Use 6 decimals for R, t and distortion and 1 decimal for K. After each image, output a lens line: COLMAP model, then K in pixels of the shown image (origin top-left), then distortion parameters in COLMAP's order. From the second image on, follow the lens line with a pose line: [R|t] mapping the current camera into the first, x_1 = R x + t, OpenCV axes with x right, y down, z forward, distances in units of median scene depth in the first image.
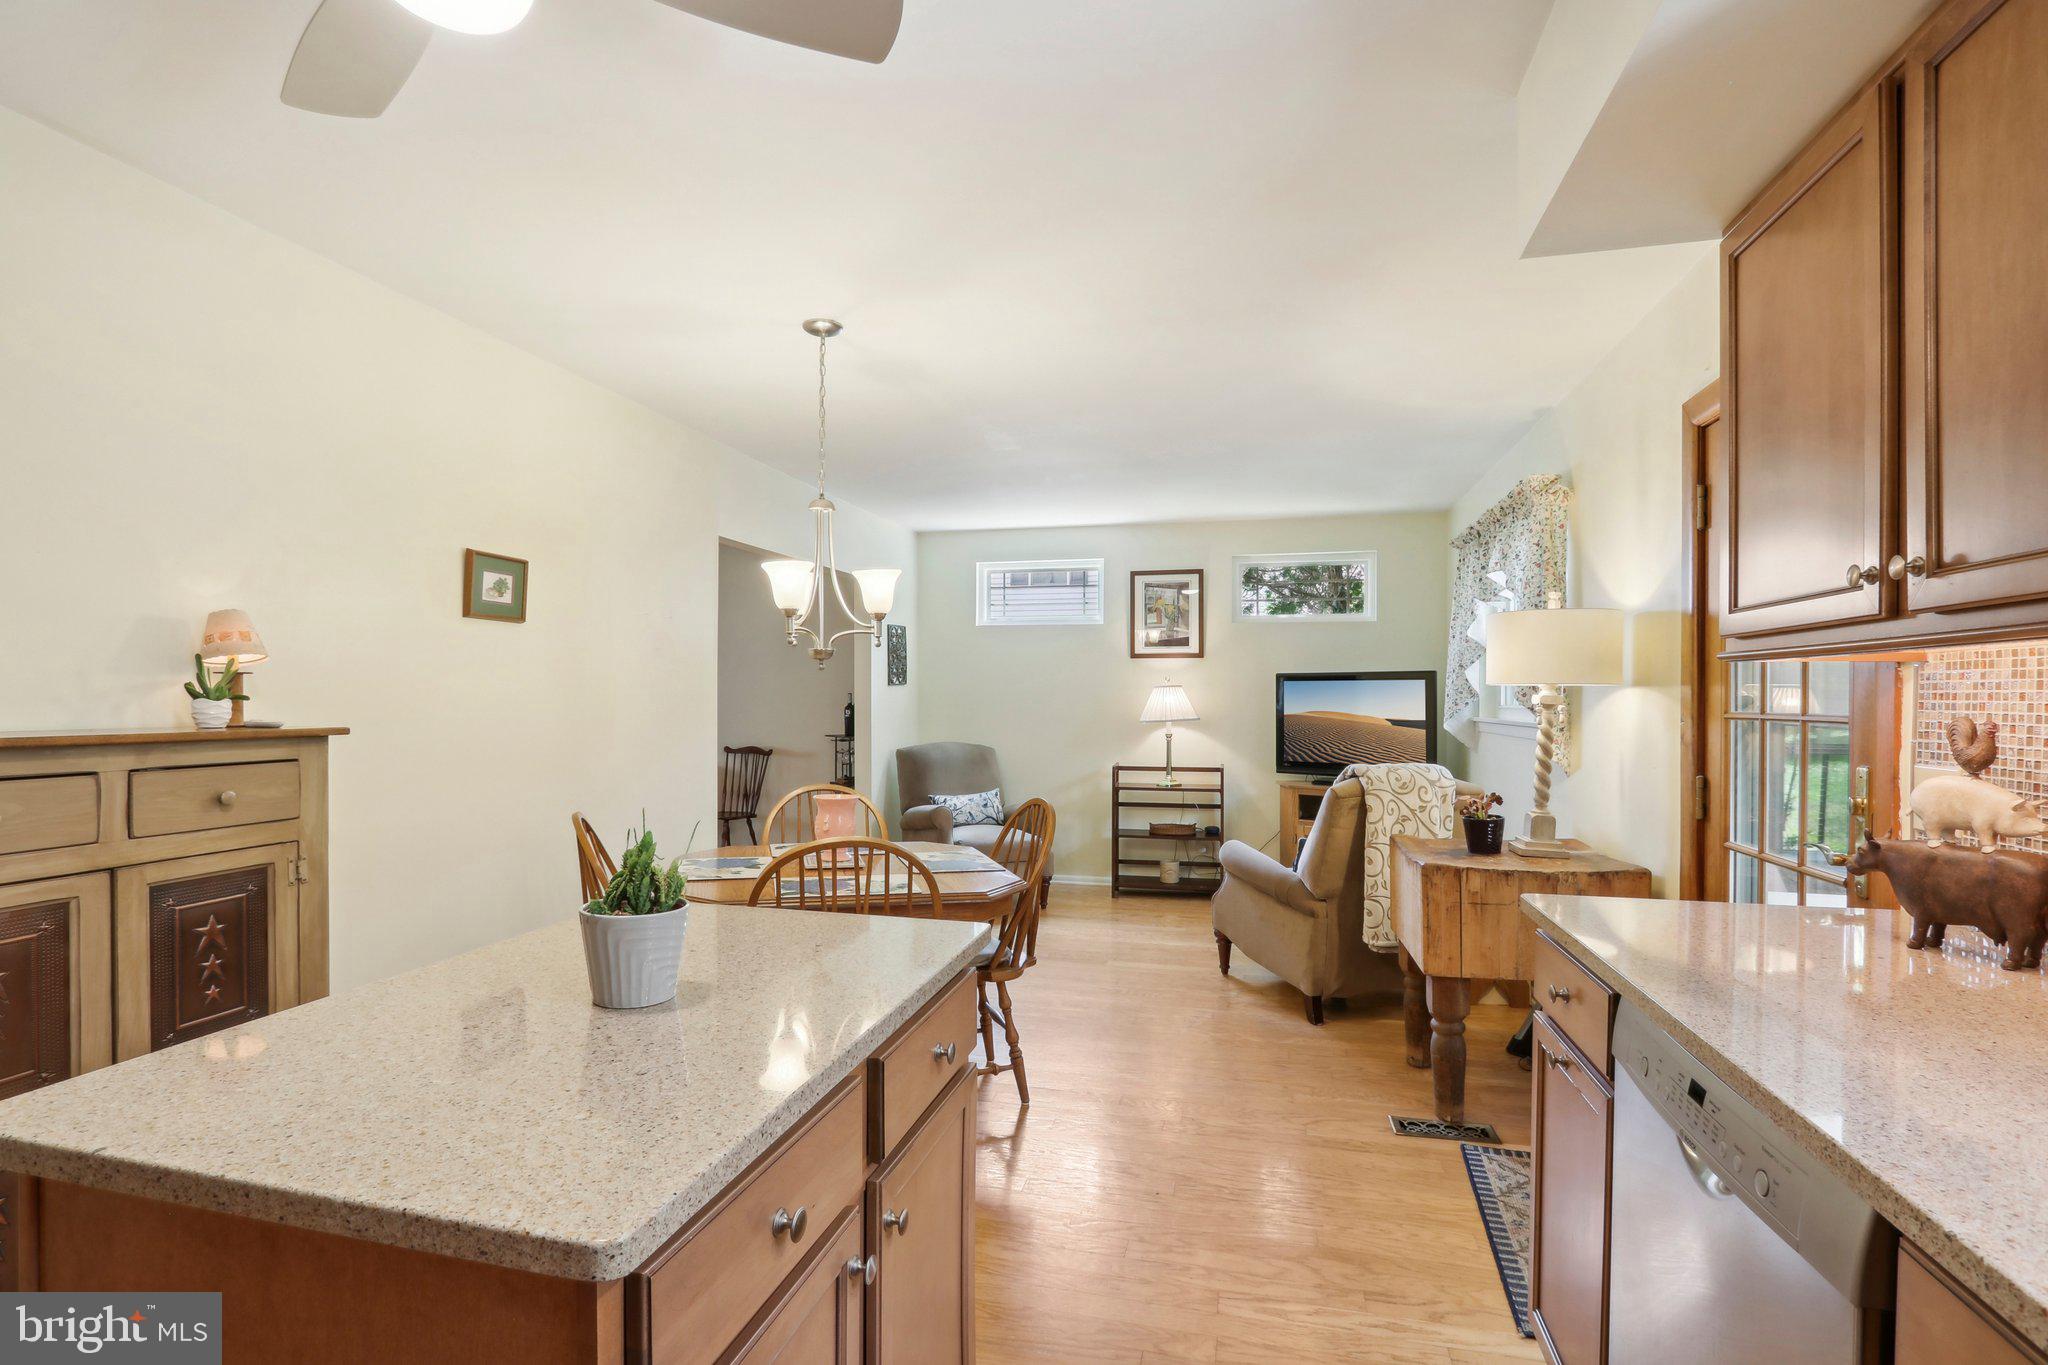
lens RADIAL K [[1000.2, 0, 1023.3], [0, 1000.2, 692.2], [0, 0, 1]] dist [-0.018676, -0.000598]
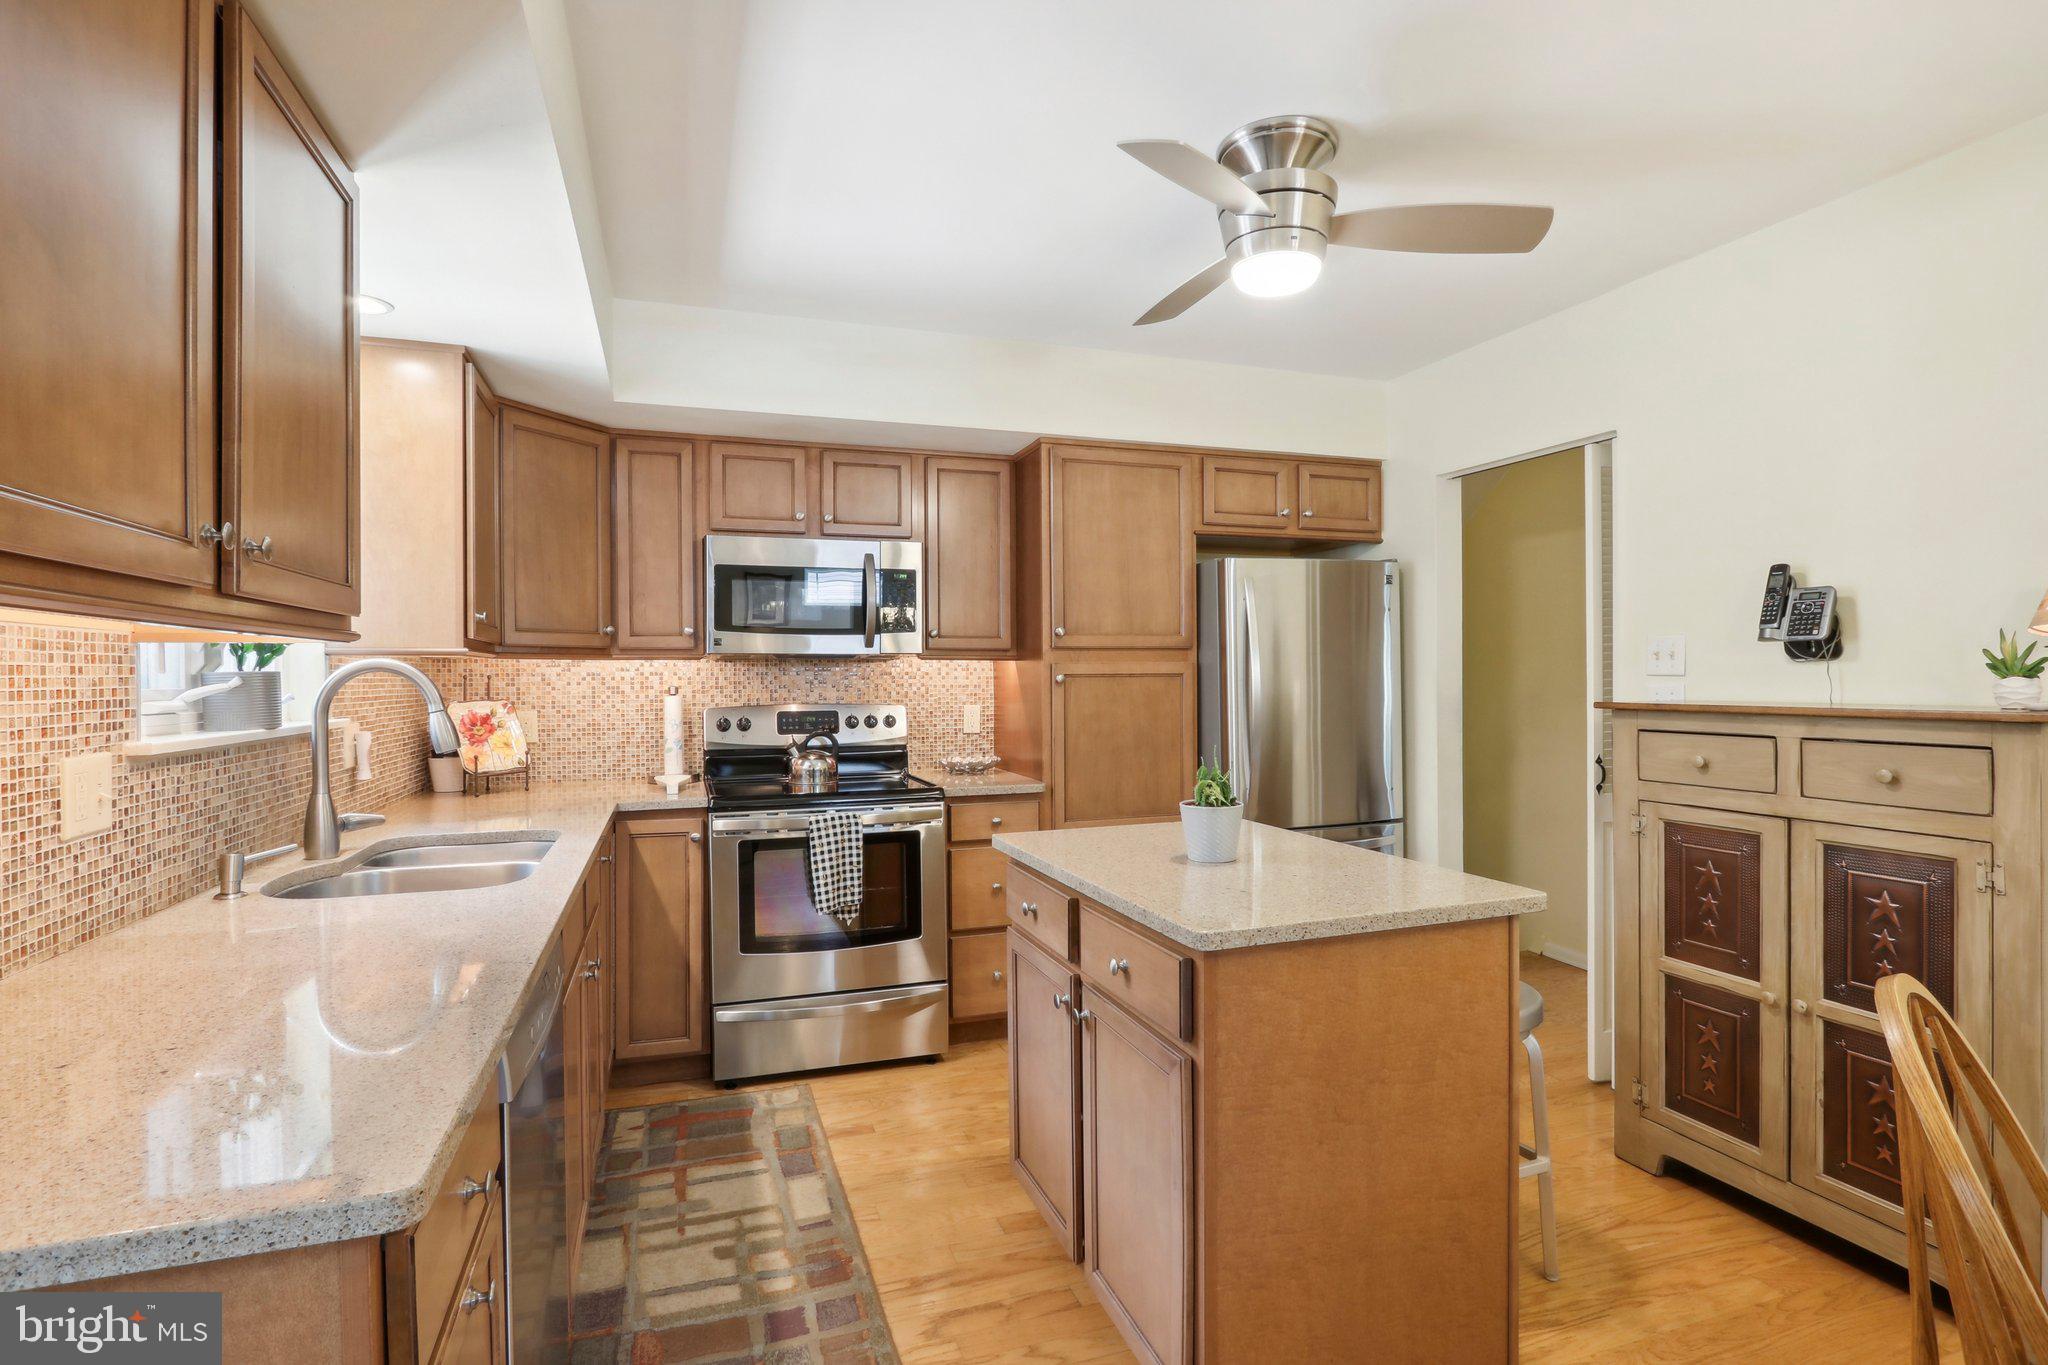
lens RADIAL K [[1000.2, 0, 1024.9], [0, 1000.2, 678.7], [0, 0, 1]] dist [-0.018676, -0.000598]
pose [[-0.841077, 0.000210, -0.540915, 0.500280], [0.003492, 0.999981, -0.005040, 0.010986], [0.540904, -0.006128, -0.841062, 1.465299]]
